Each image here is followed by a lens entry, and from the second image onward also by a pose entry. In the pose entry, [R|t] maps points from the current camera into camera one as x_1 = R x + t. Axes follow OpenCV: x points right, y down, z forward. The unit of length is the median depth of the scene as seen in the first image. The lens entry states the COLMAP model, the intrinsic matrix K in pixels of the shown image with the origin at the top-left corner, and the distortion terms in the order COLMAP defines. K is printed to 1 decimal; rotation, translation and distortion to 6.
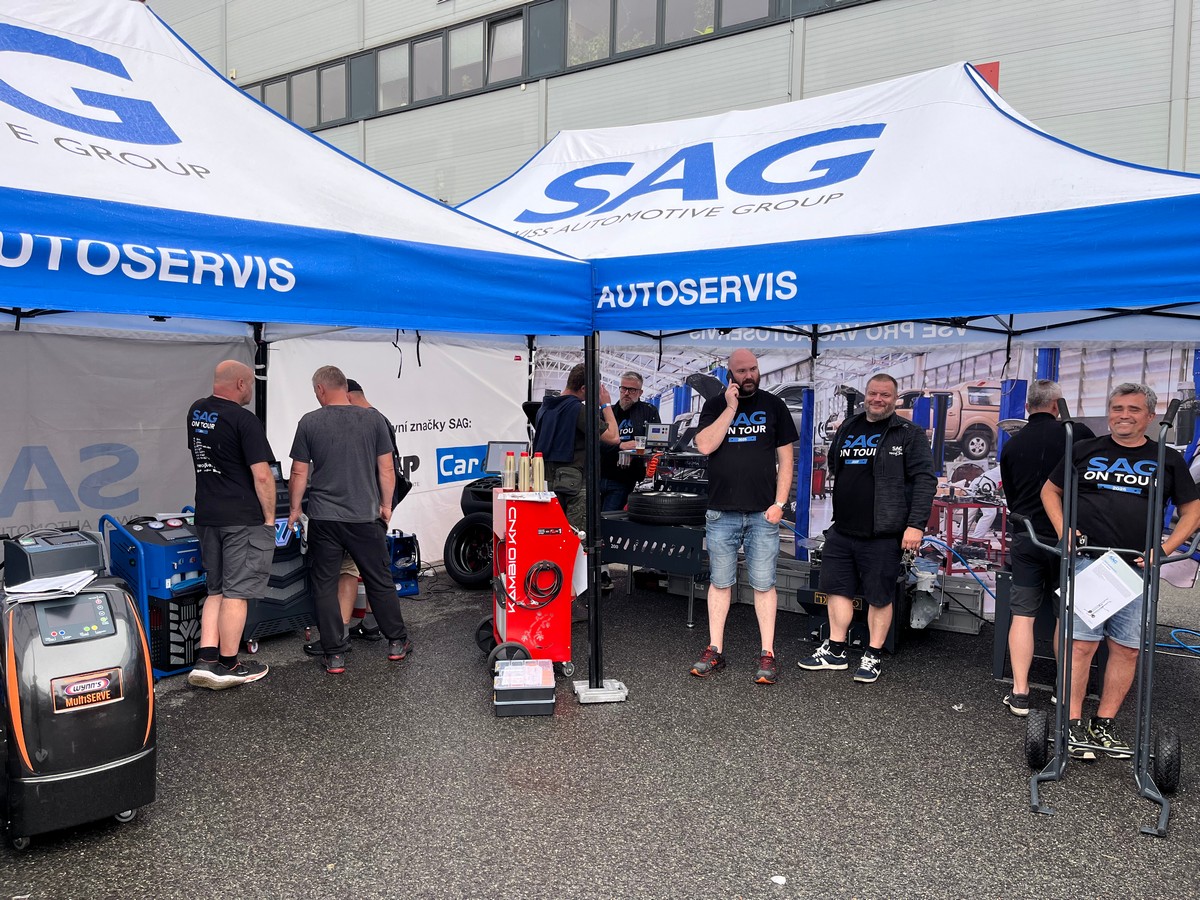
lens RADIAL K [[928.0, 0, 633.2], [0, 928.0, 453.6], [0, 0, 1]] dist [0.023924, -0.009655]
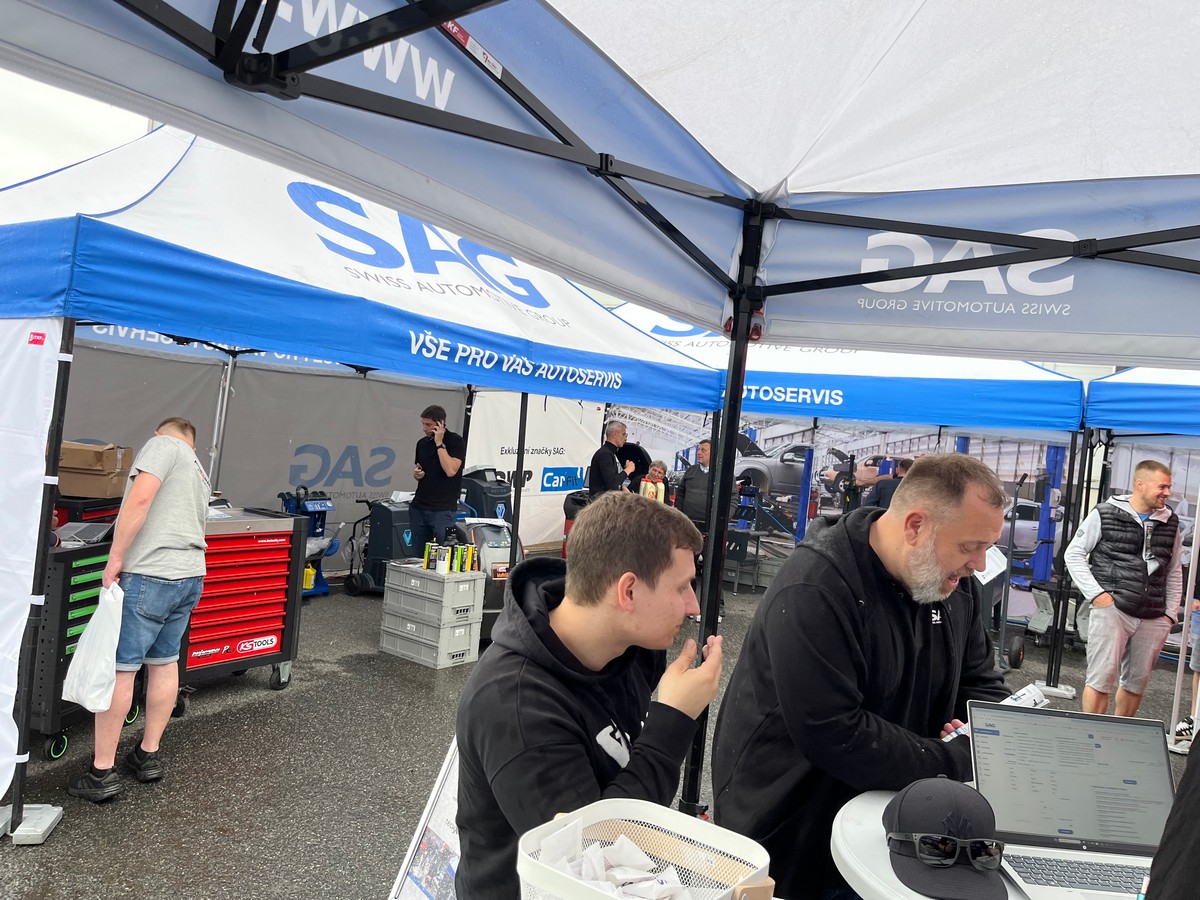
lens RADIAL K [[822.5, 0, 600.0], [0, 822.5, 450.0], [0, 0, 1]] dist [-0.086069, 0.000063]
pose [[0.996610, 0.081734, 0.009333, -0.198456], [-0.081264, 0.995772, -0.042822, 0.021995], [-0.012793, 0.041919, 0.999039, -0.399771]]
